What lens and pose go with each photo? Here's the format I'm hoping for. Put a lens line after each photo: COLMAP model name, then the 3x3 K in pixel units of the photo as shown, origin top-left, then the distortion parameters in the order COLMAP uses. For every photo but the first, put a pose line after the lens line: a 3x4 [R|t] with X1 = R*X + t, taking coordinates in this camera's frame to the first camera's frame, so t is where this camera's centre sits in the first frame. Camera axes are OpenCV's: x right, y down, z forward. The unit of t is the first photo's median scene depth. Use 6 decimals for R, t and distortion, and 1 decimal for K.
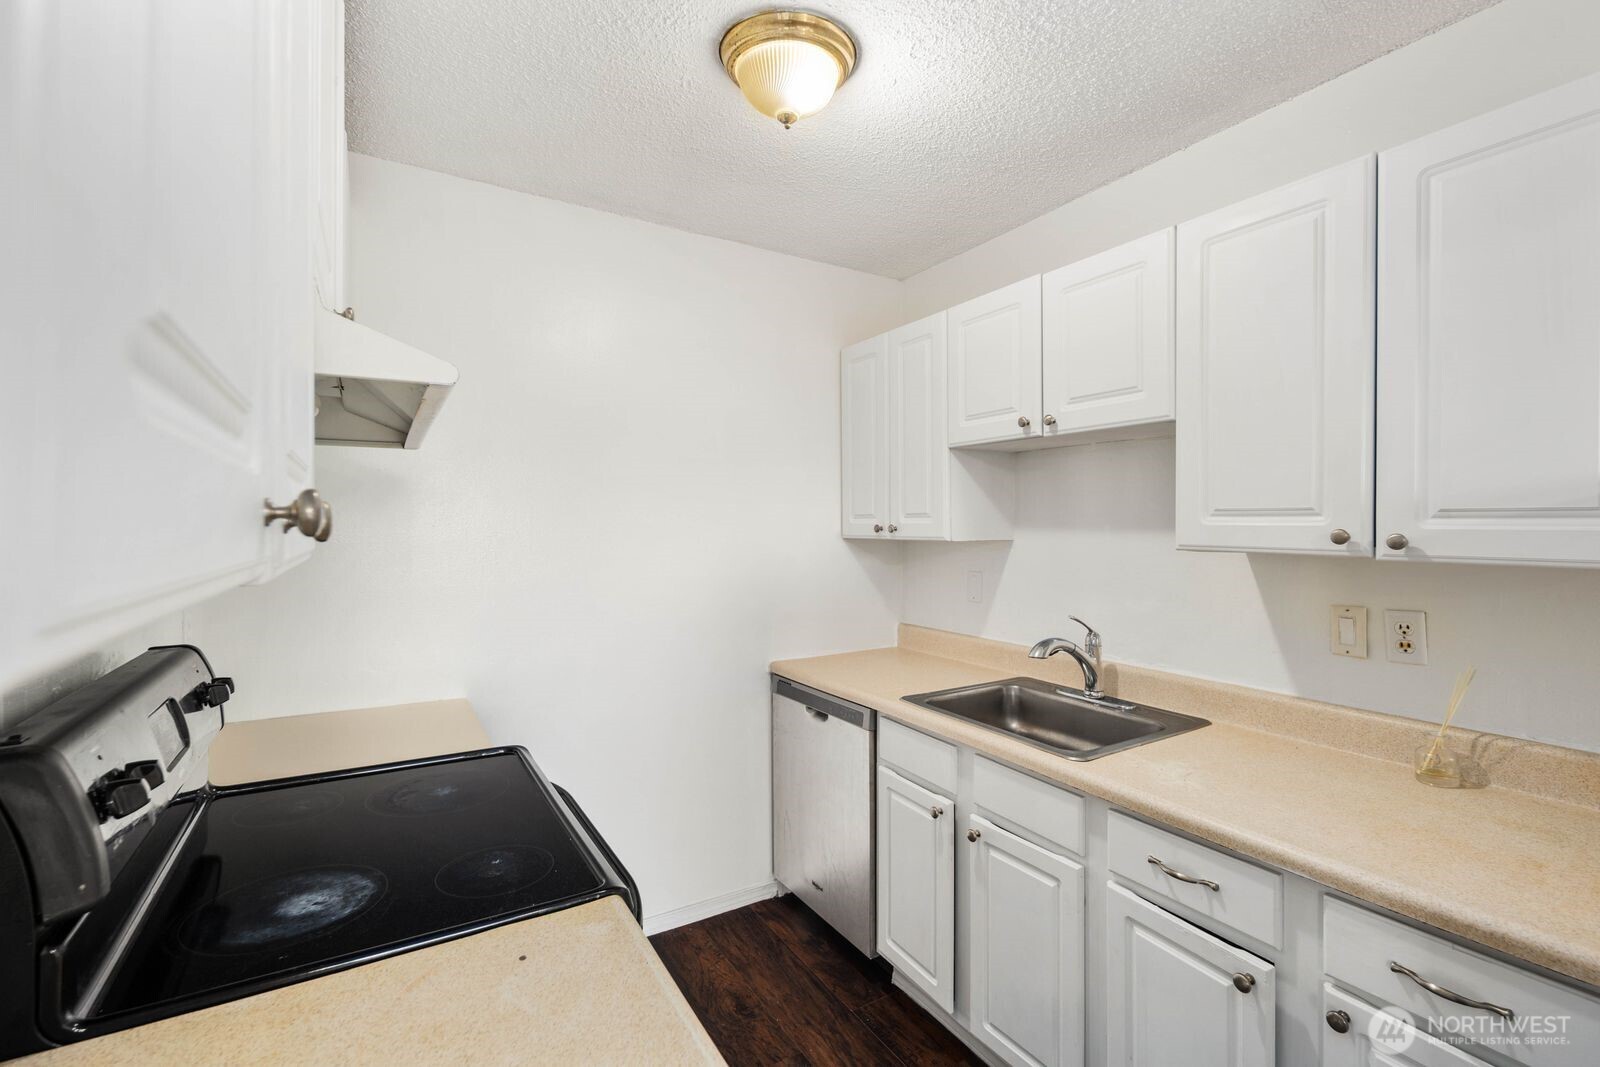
lens RADIAL K [[694.7, 0, 803.9], [0, 694.7, 529.9], [0, 0, 1]] dist [0.001468, -0.000528]
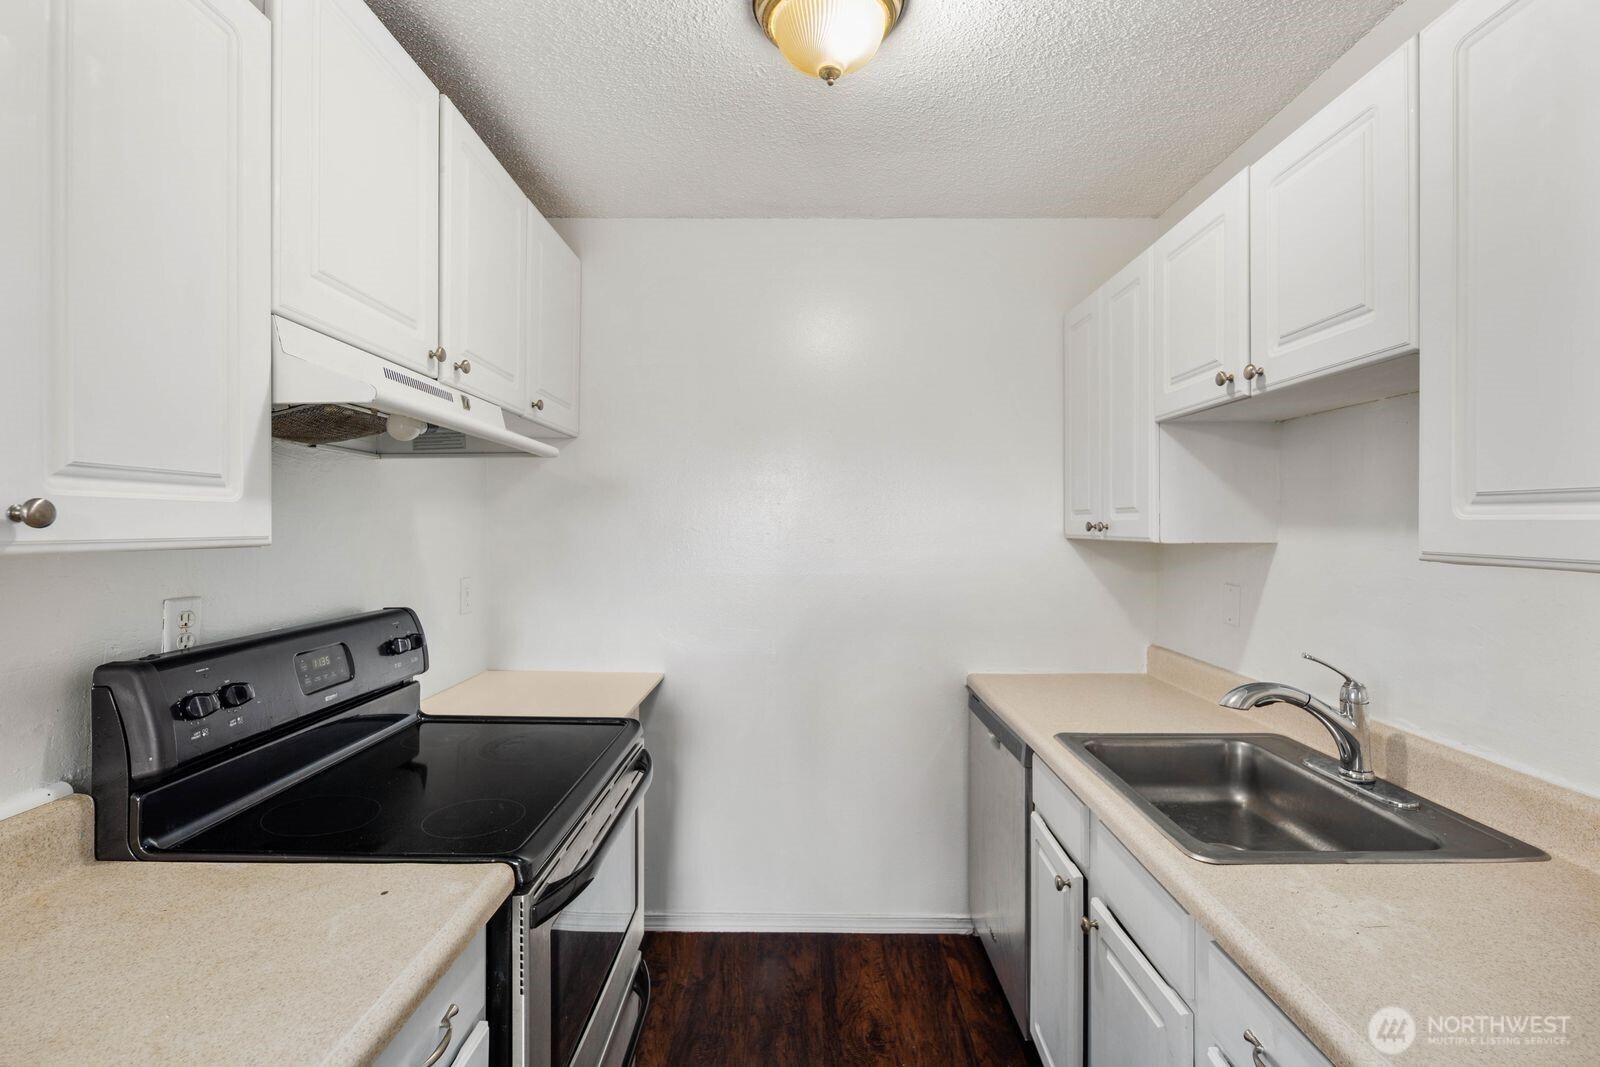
lens RADIAL K [[694.7, 0, 803.9], [0, 694.7, 529.9], [0, 0, 1]] dist [0.001468, -0.000528]
pose [[0.850935, 0.006509, -0.525231, 0.413020], [-0.006203, 0.999978, 0.002343, 0.003908], [0.525235, 0.001264, 0.850956, 0.199473]]
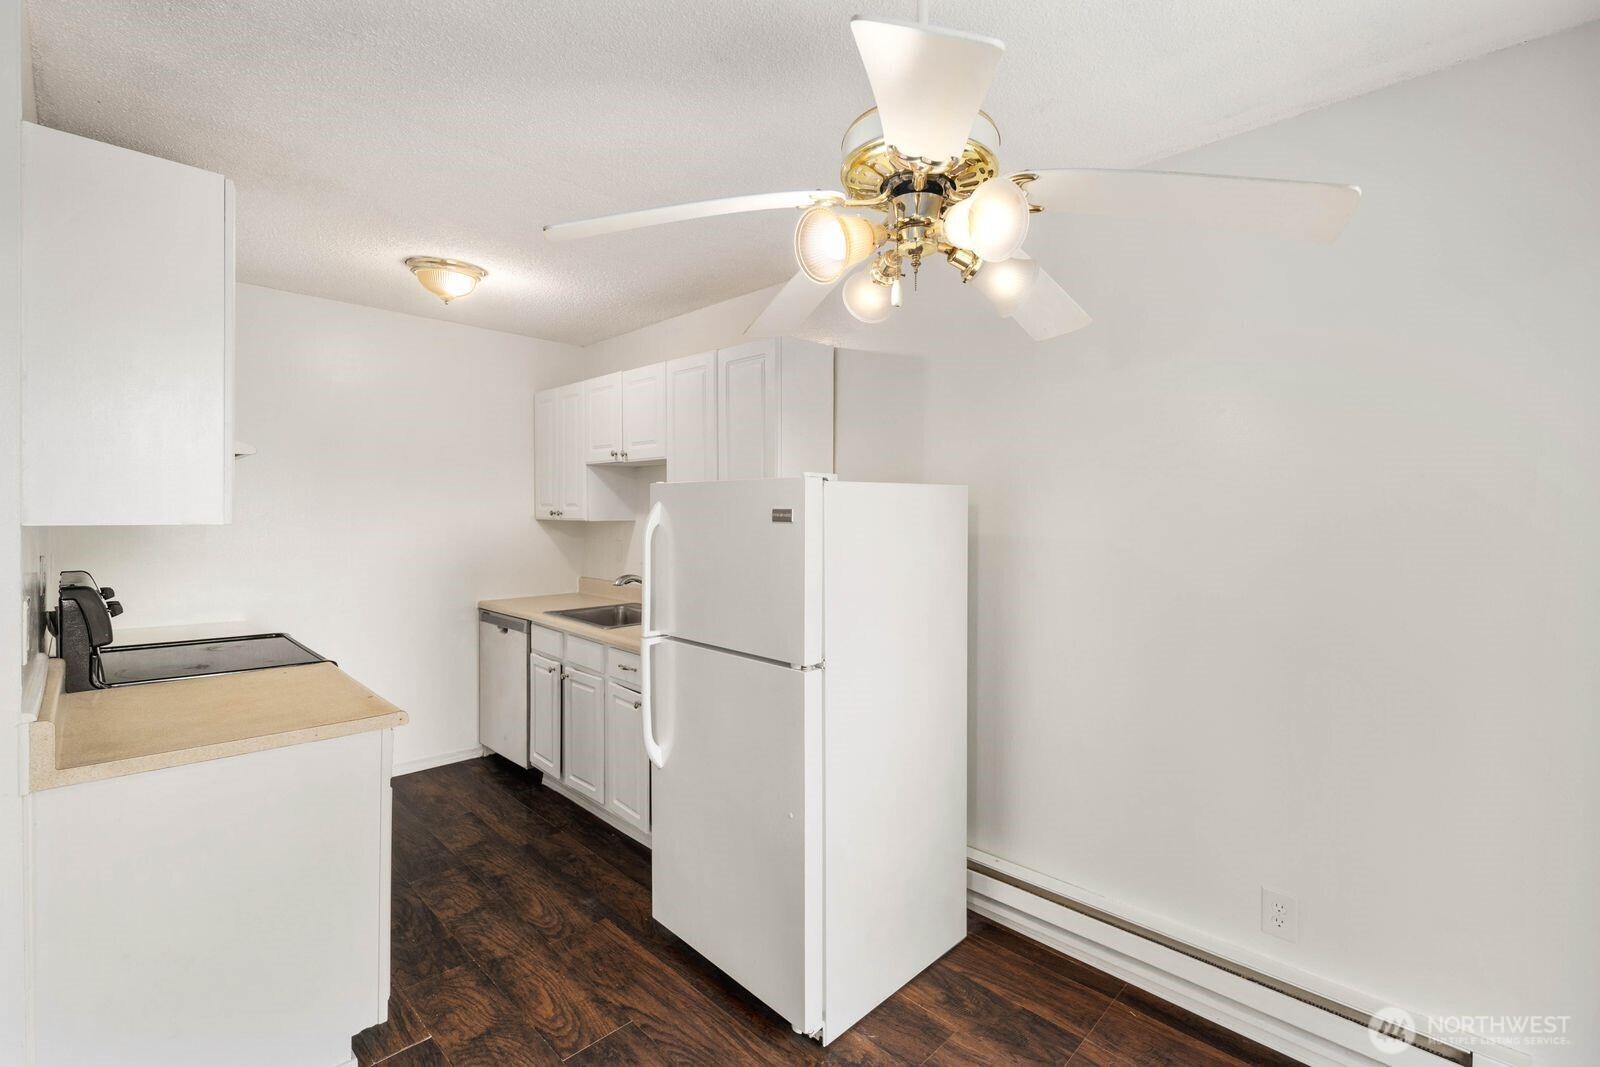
lens RADIAL K [[690.5, 0, 805.2], [0, 690.5, 520.4], [0, 0, 1]] dist [0.003142, 0.000060]
pose [[0.968279, 0.005105, 0.249820, 0.444383], [-0.006799, 0.999959, 0.005921, 0.002777], [-0.249779, -0.007432, 0.968274, -1.061889]]
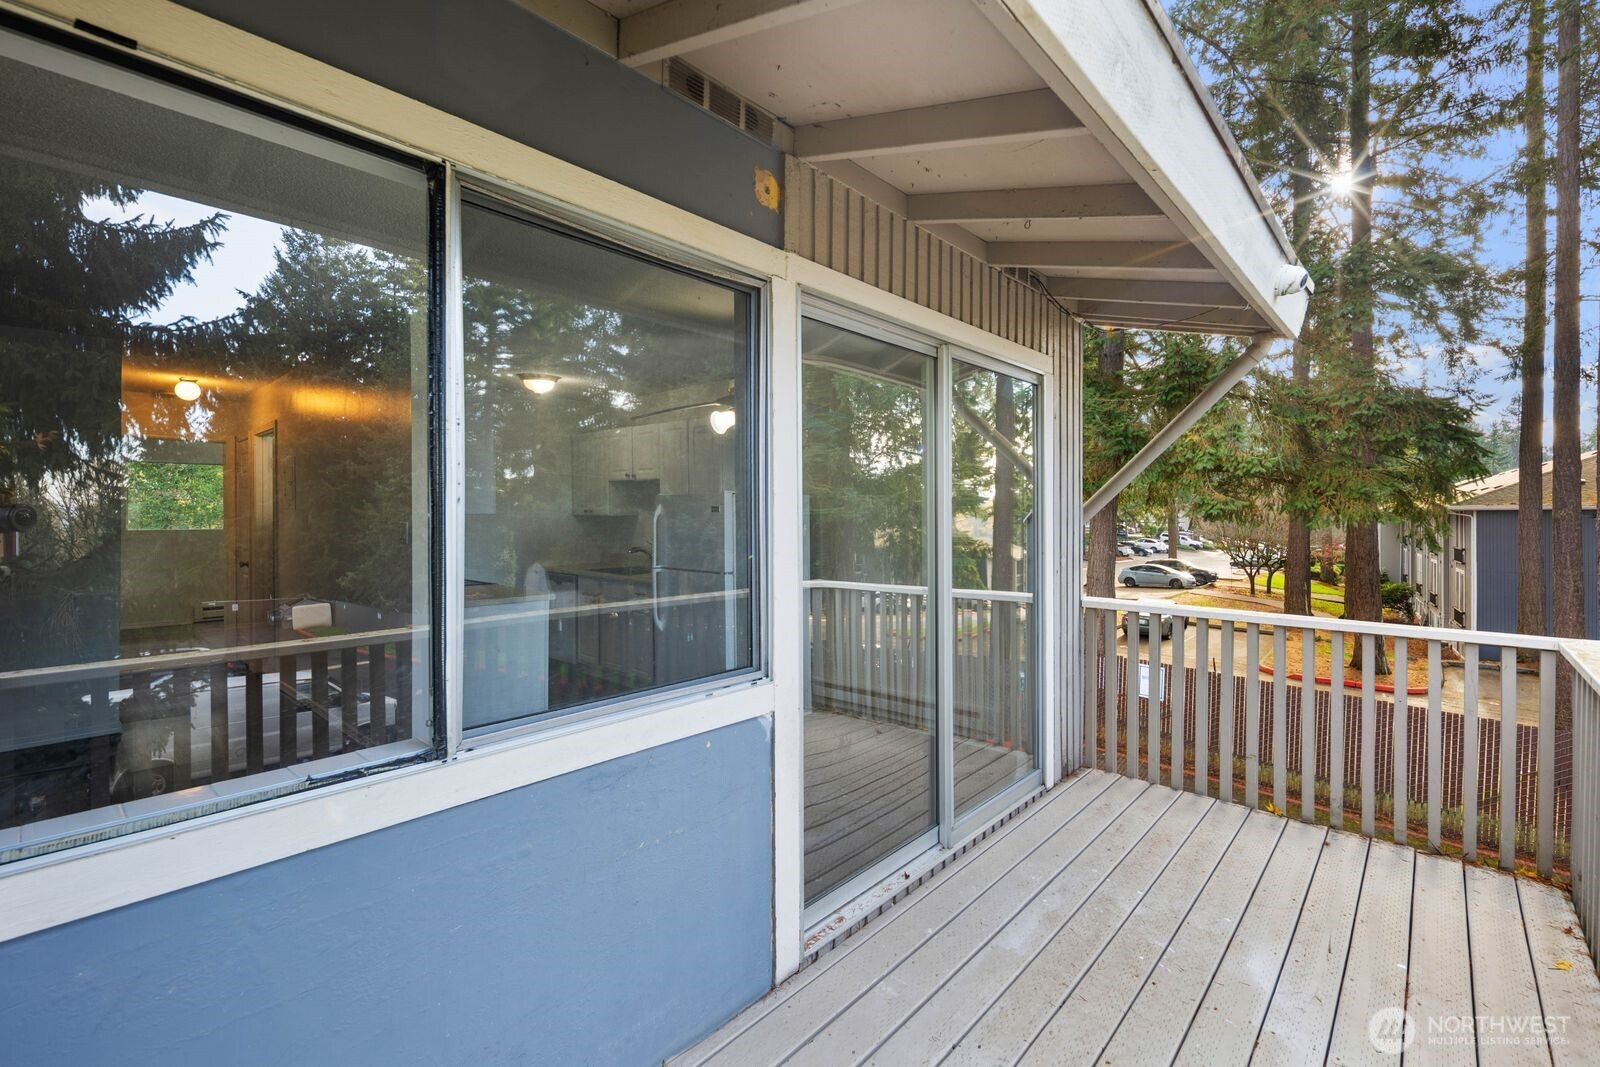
lens RADIAL K [[694.7, 0, 803.9], [0, 694.7, 529.9], [0, 0, 1]] dist [0.001468, -0.000528]
pose [[0.960151, -0.003187, 0.279464, 0.266120], [-0.001817, 0.999843, 0.017644, 0.034717], [-0.279476, -0.017448, 0.959994, -2.647439]]
